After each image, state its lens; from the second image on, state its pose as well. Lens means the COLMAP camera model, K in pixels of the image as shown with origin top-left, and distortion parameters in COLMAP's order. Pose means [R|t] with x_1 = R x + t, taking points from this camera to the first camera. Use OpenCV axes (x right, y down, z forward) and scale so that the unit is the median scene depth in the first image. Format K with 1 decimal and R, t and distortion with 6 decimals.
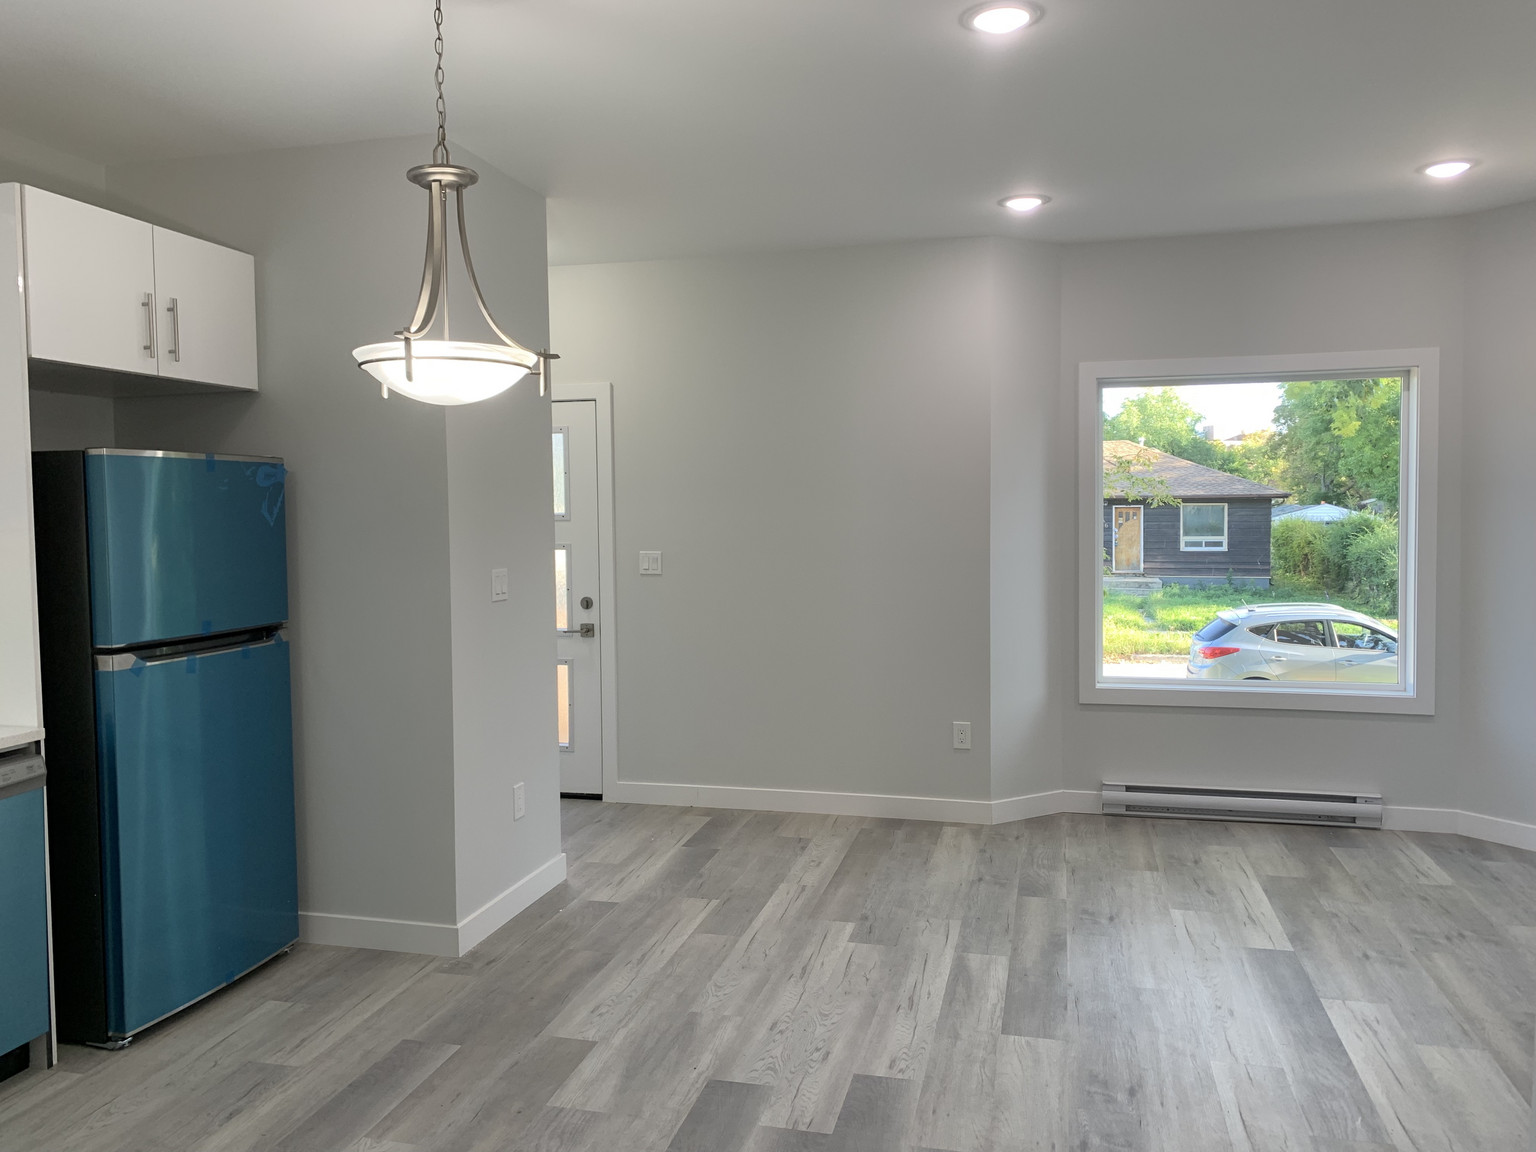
lens RADIAL K [[1182.9, 0, 757.6], [0, 1182.9, 566.7], [0, 0, 1]] dist [0.025440, -0.018828]
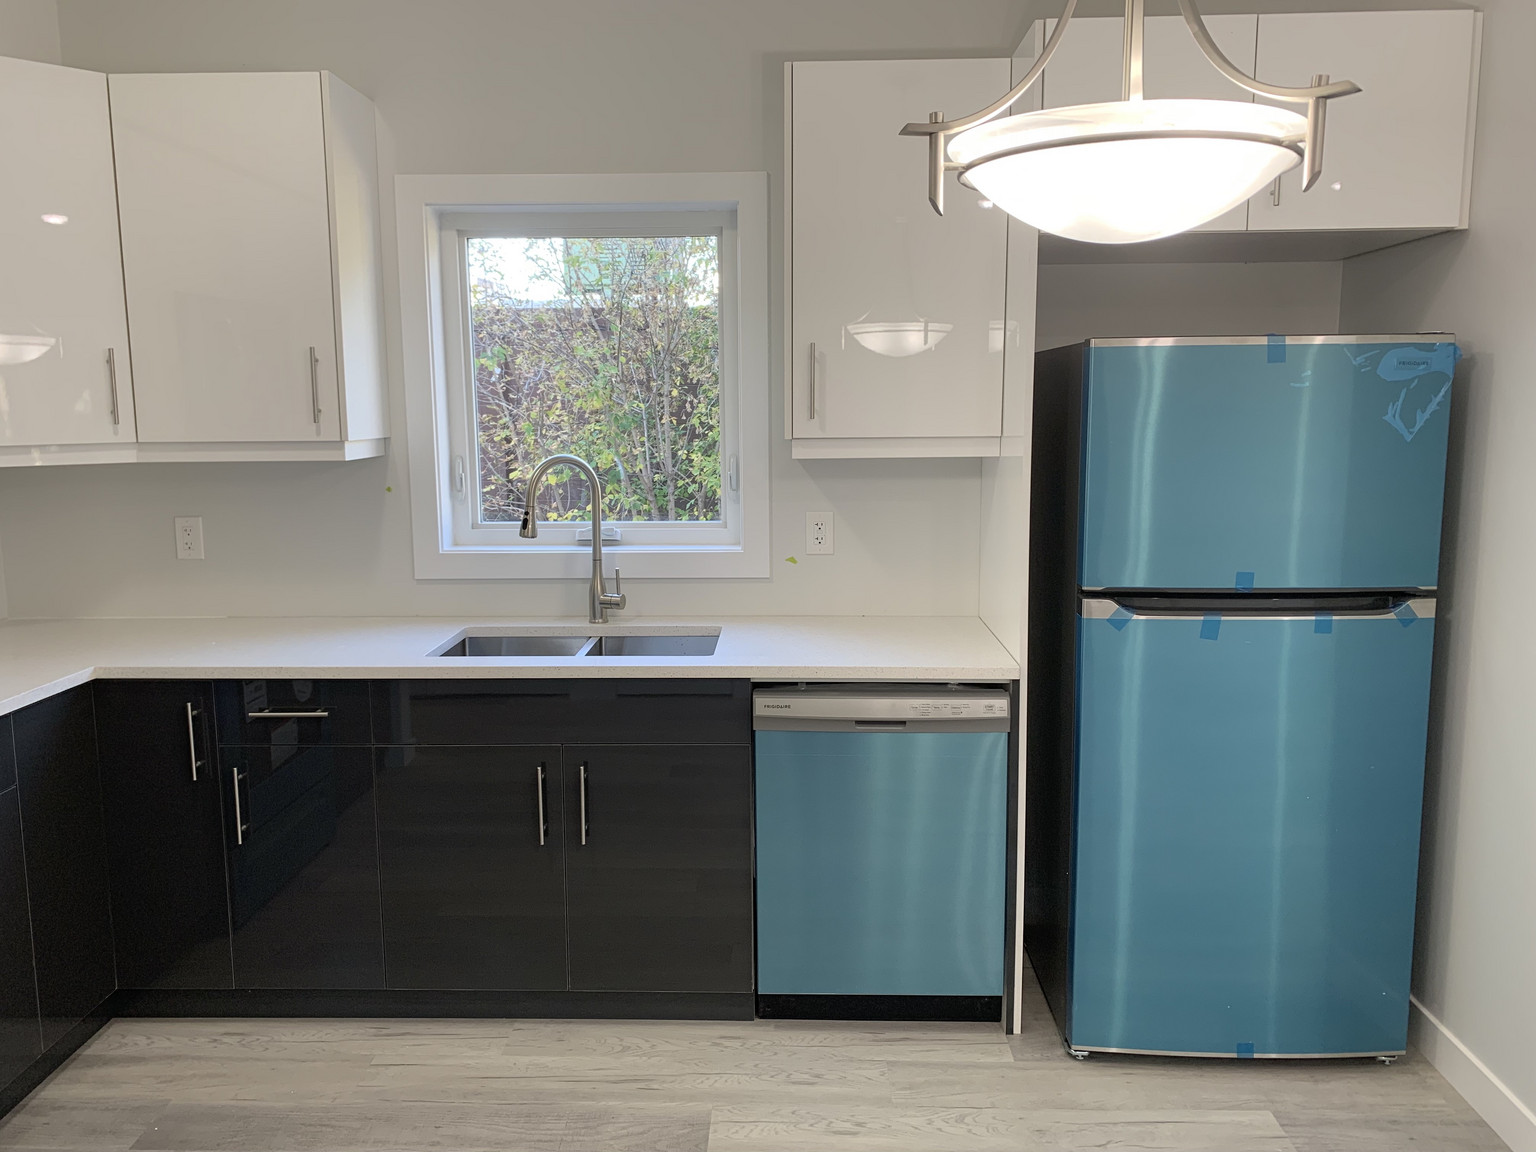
lens RADIAL K [[1182.9, 0, 757.6], [0, 1182.9, 566.7], [0, 0, 1]] dist [0.025440, -0.018828]
pose [[0.218952, 0.144879, -0.964920, 0.137819], [-0.043376, 0.989383, 0.138709, -0.036777], [0.974771, 0.011484, 0.222912, 0.450608]]
